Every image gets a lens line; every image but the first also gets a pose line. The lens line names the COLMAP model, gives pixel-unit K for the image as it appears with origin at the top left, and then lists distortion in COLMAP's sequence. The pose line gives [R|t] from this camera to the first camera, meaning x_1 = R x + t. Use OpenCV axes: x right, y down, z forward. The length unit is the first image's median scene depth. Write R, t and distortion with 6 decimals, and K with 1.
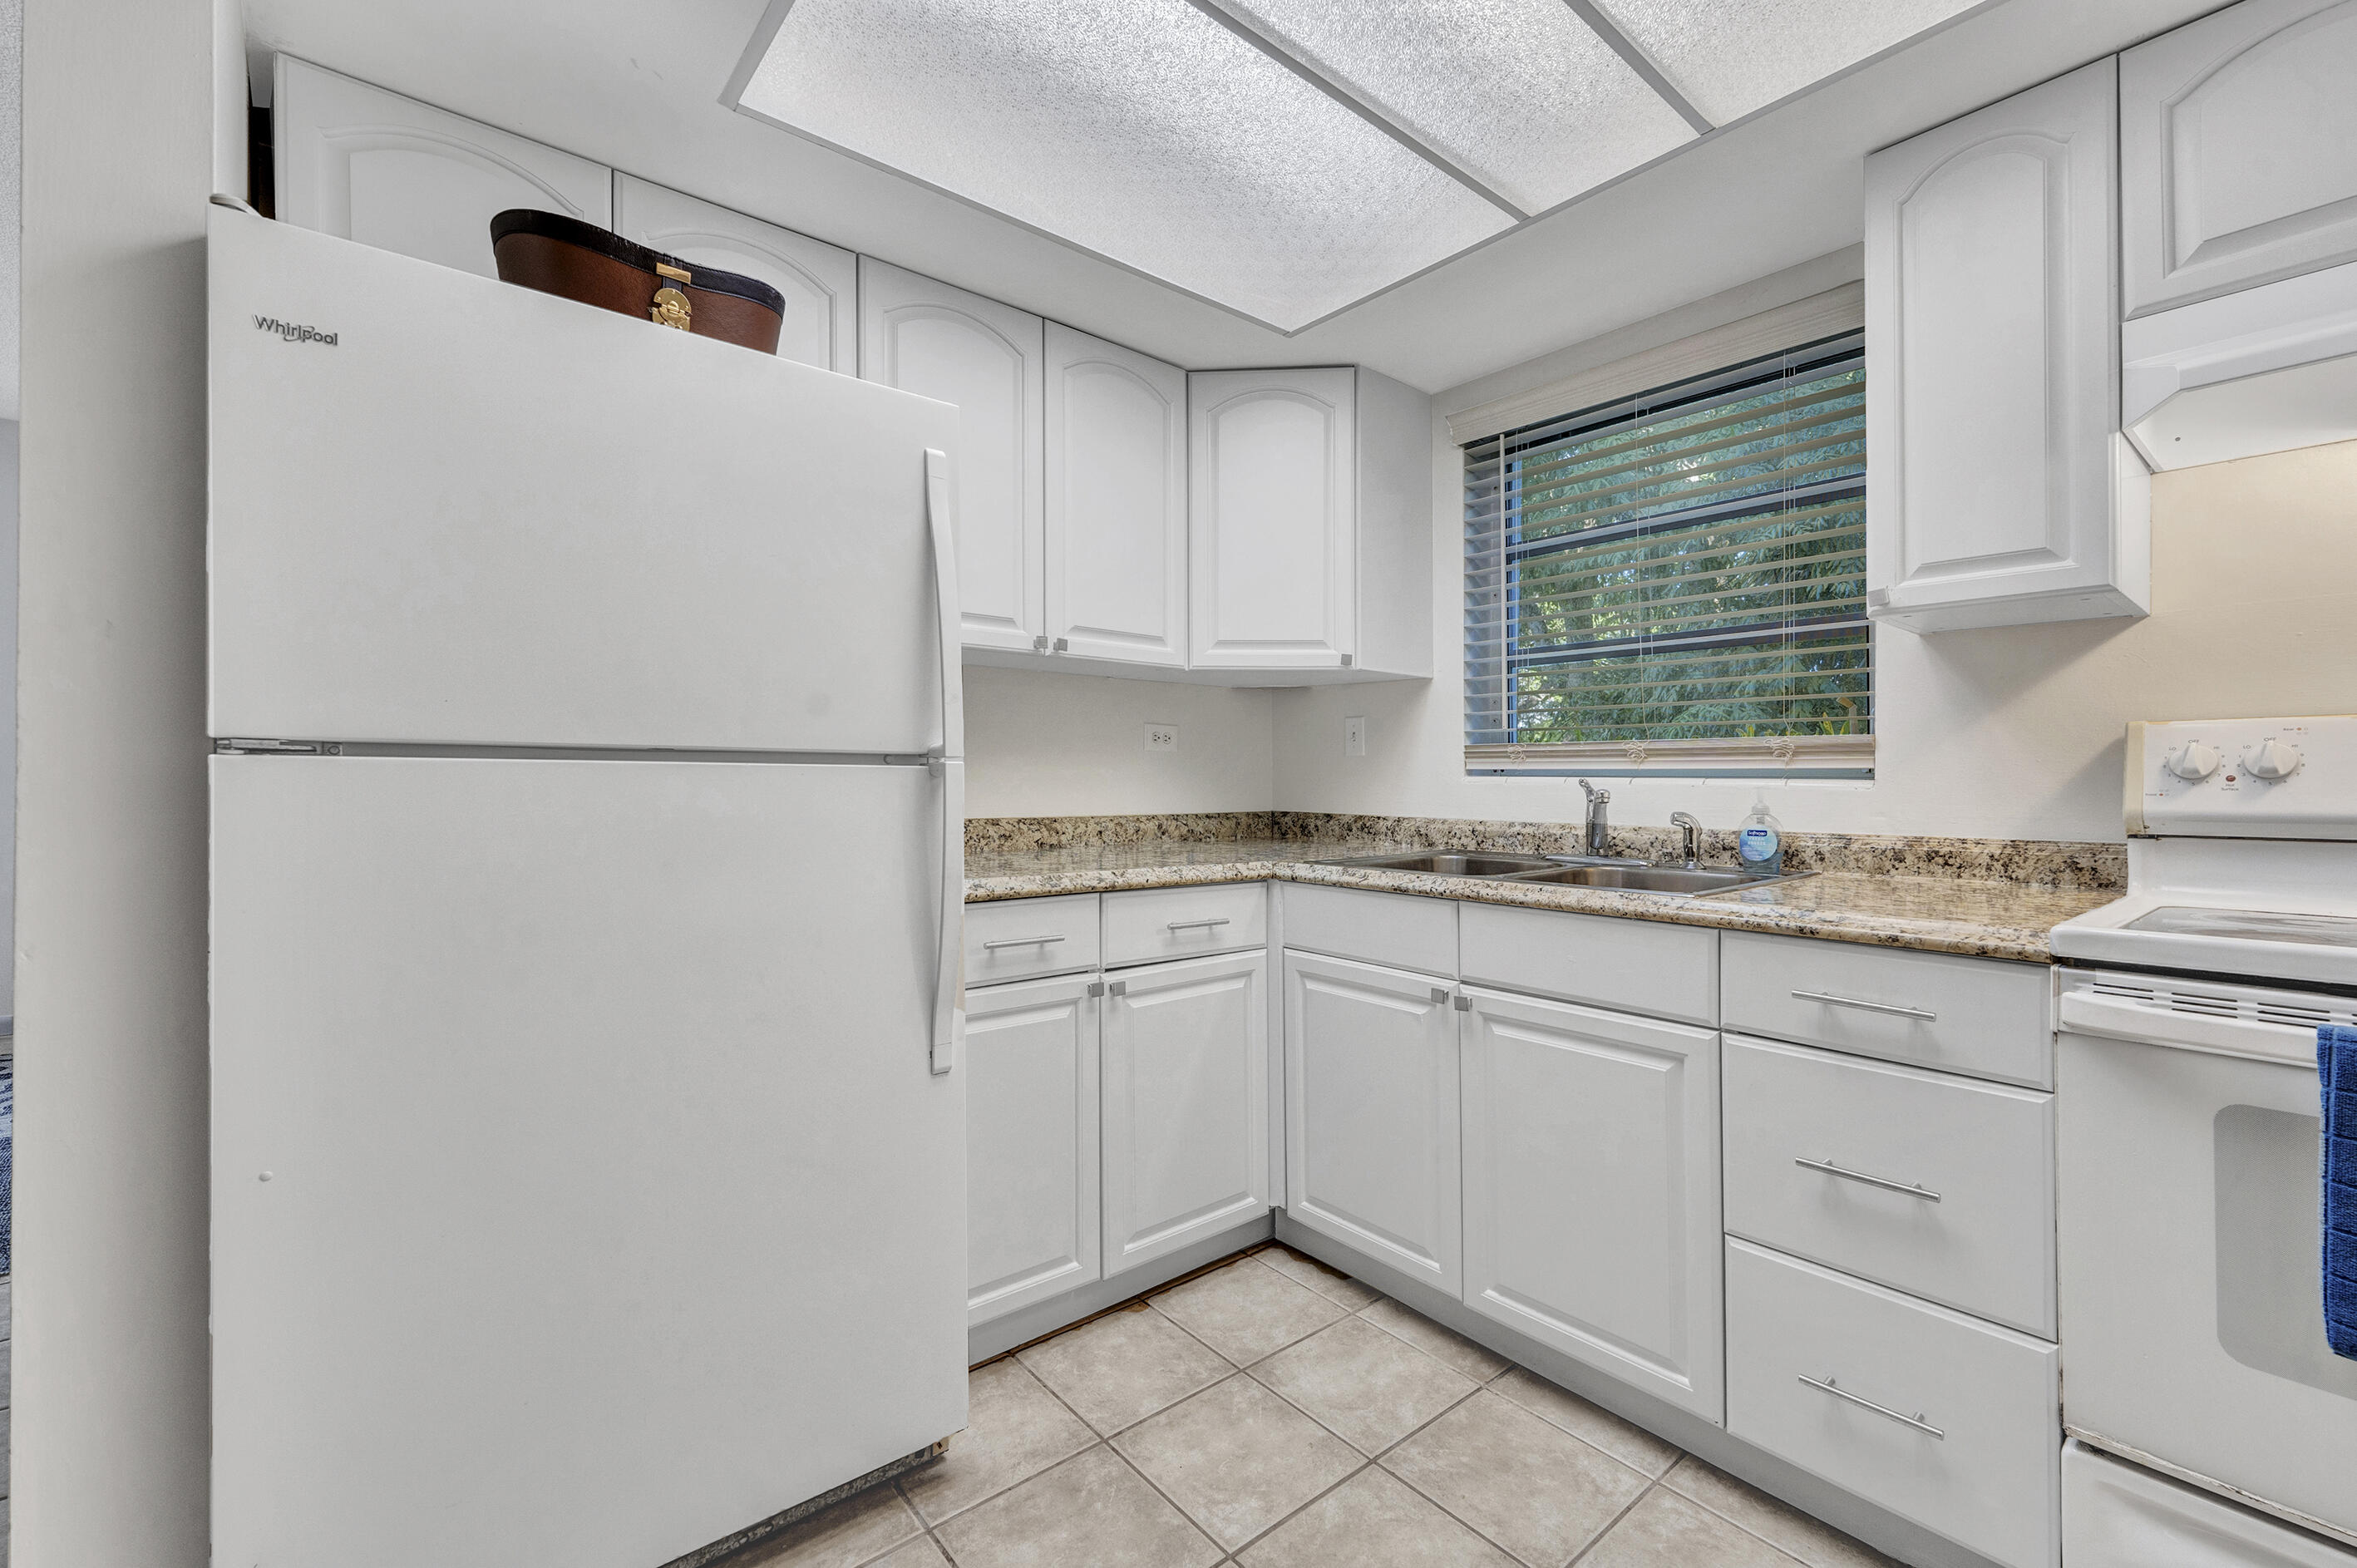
lens RADIAL K [[982.9, 0, 1154.5], [0, 982.9, 767.1], [0, 0, 1]] dist [-0.002960, 0.000872]
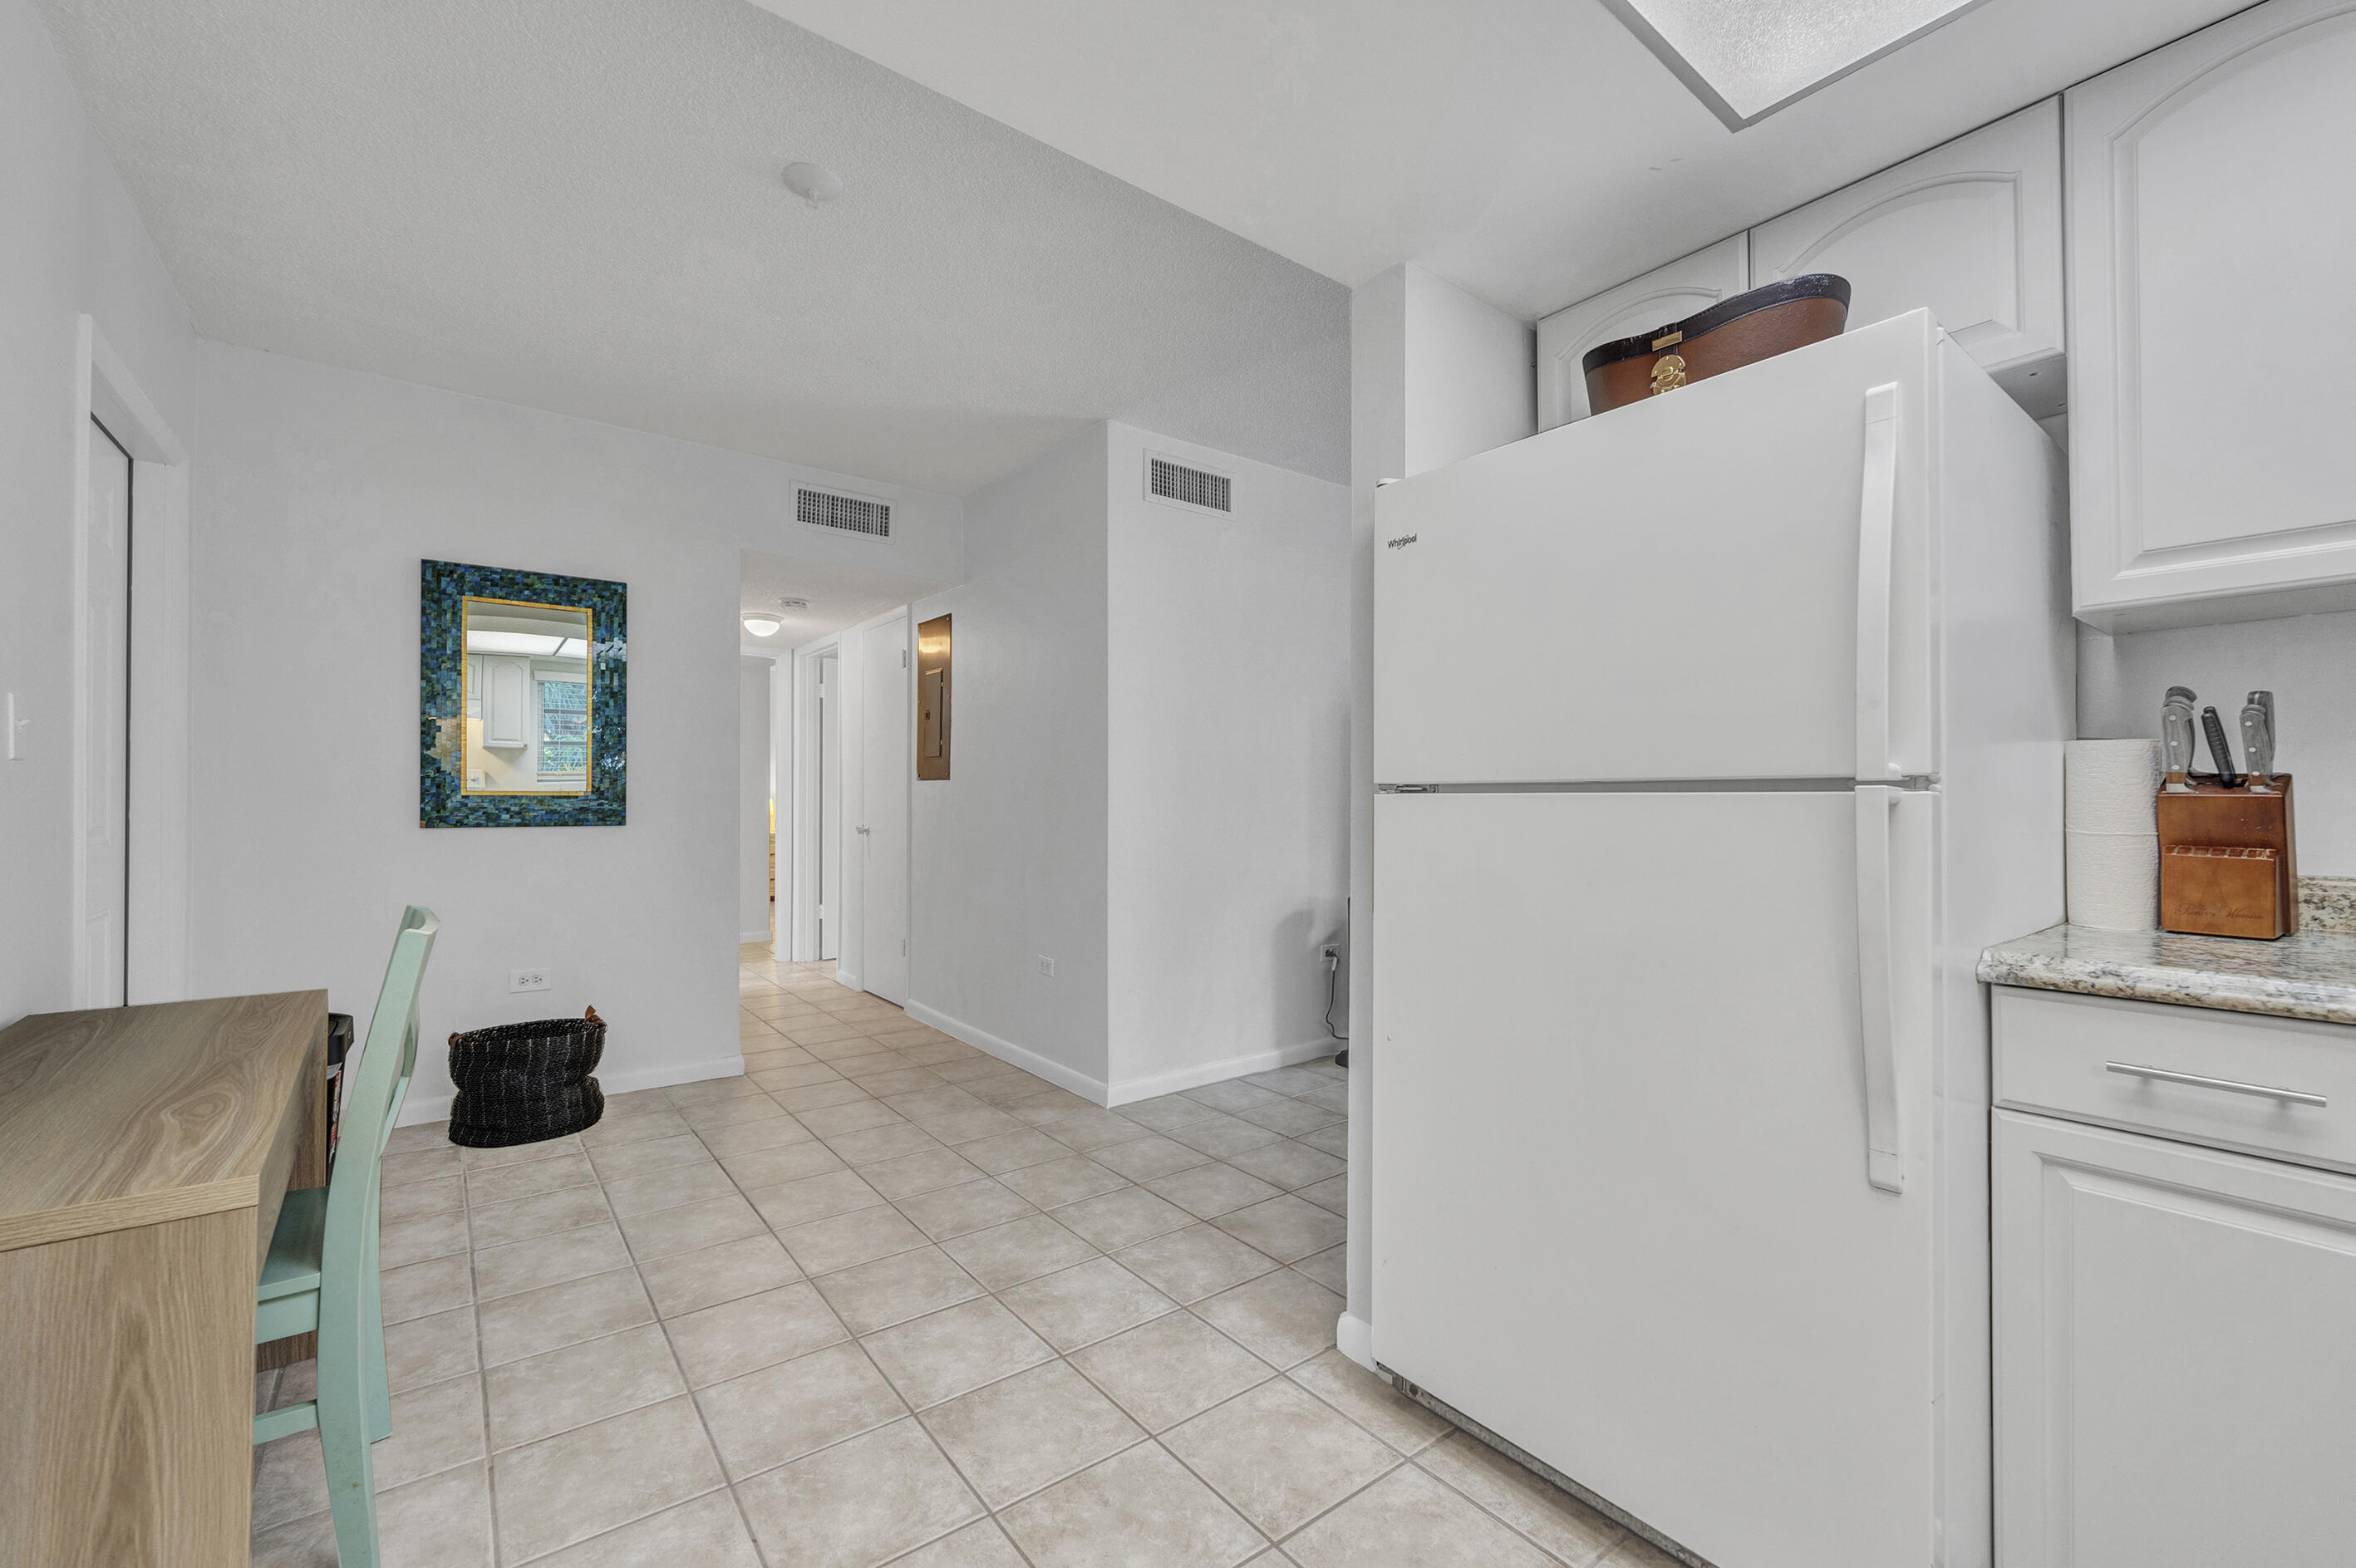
lens RADIAL K [[982.4, 0, 1167.9], [0, 982.4, 788.5], [0, 0, 1]] dist [-0.002960, 0.000872]
pose [[-0.044787, -0.020421, -0.998788, 0.578338], [0.001686, 0.999788, -0.020517, 0.013339], [0.998995, -0.002603, -0.044743, 0.467487]]
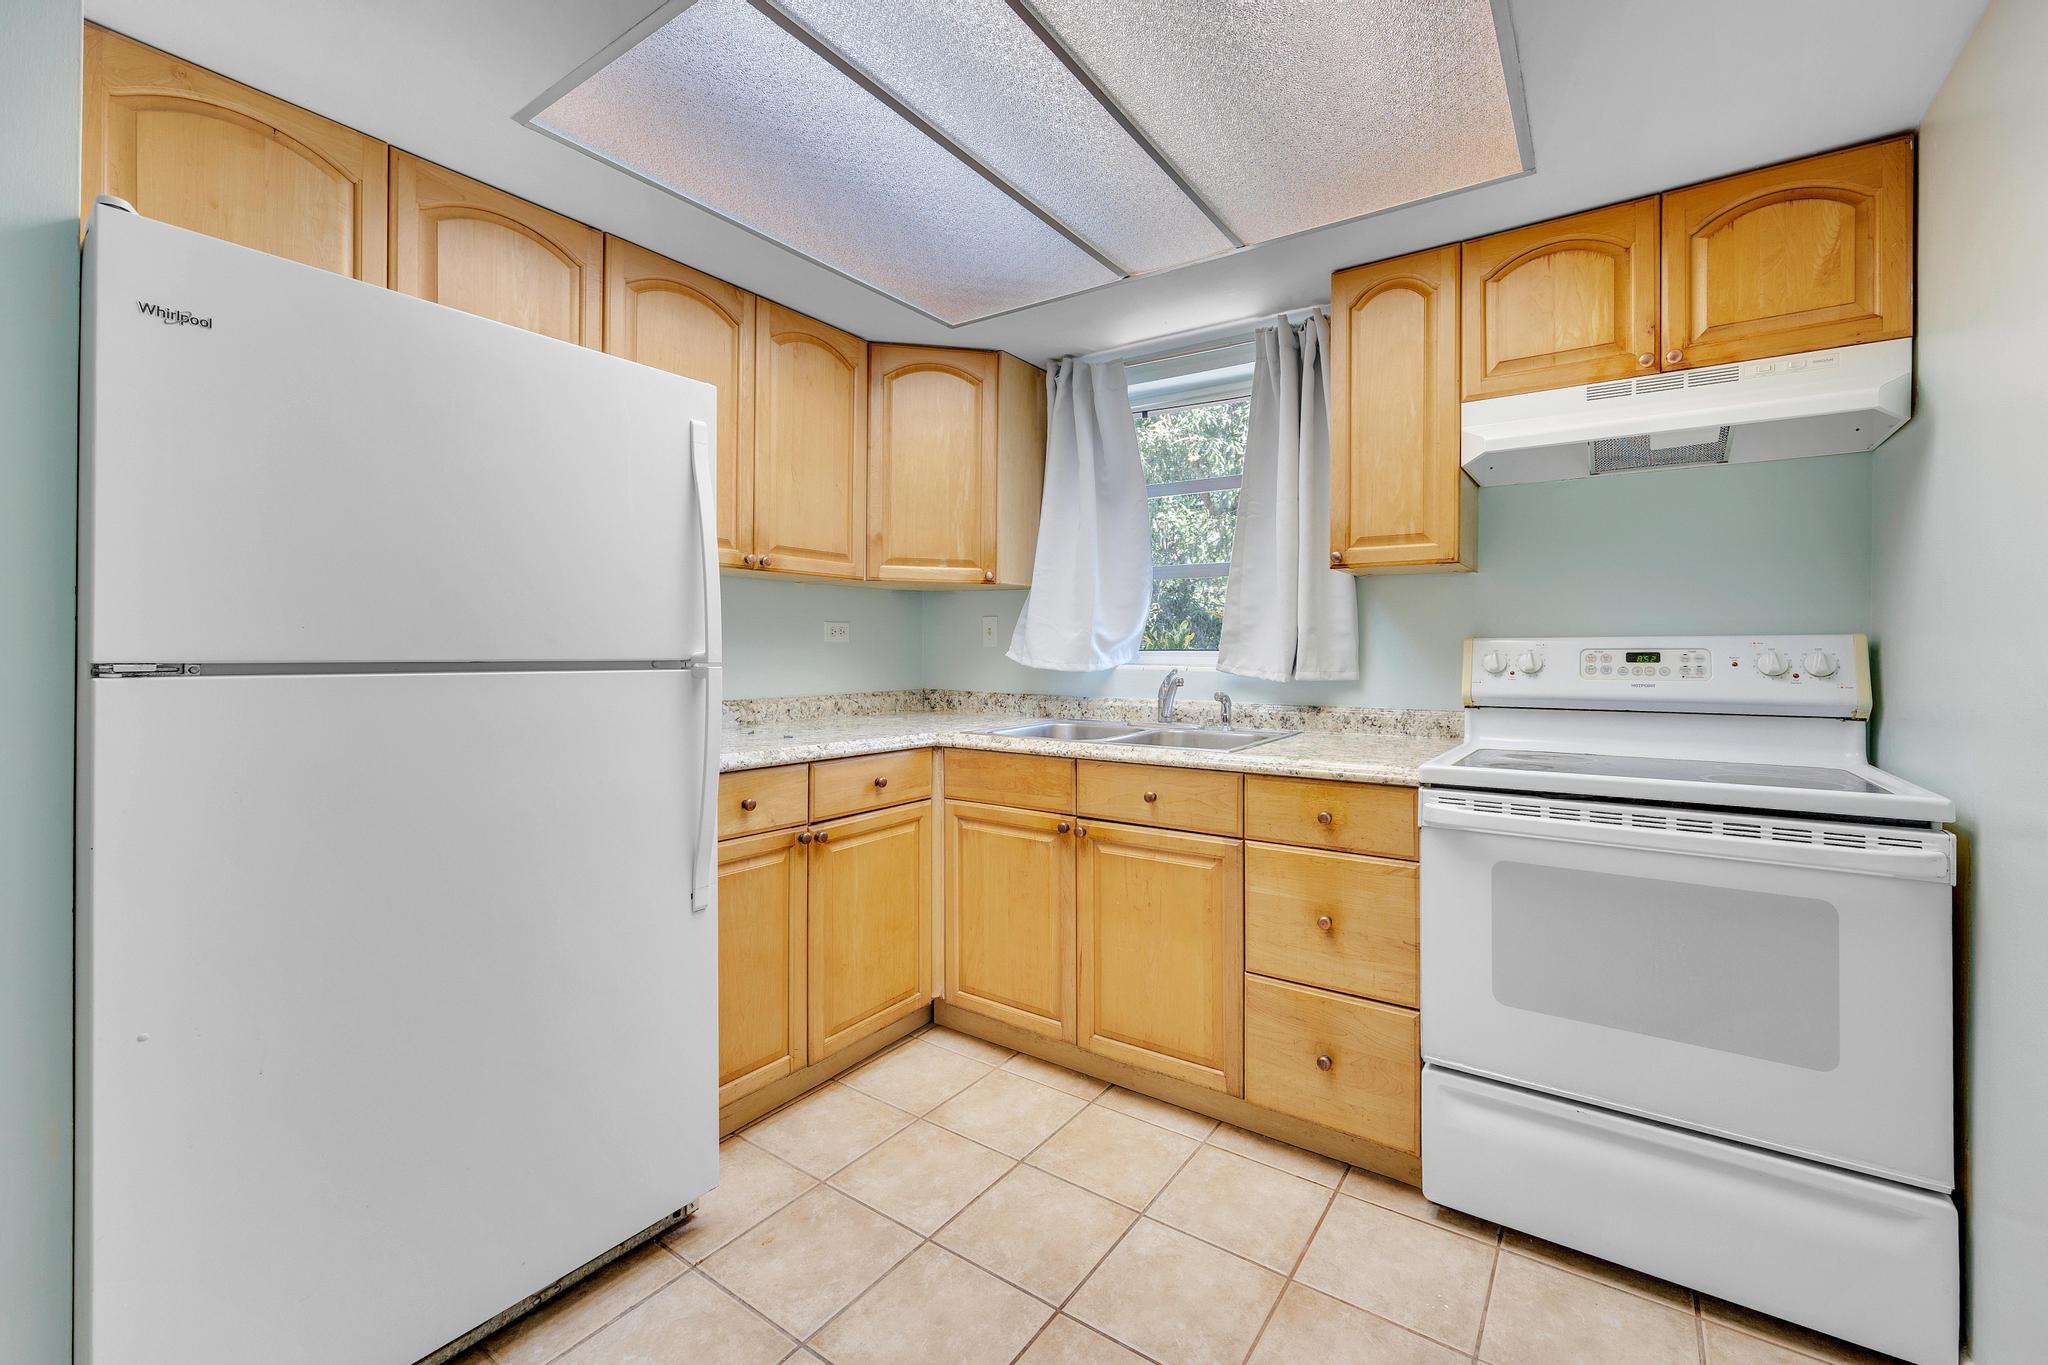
lens RADIAL K [[854.3, 0, 1035.9], [0, 854.3, 647.2], [0, 0, 1]] dist [-0.006239, 0.001141]
pose [[0.957842, 0.002768, 0.287282, -0.107884], [-0.005560, 0.999945, 0.008905, -0.037851], [-0.287242, -0.010127, 0.957805, -0.162223]]
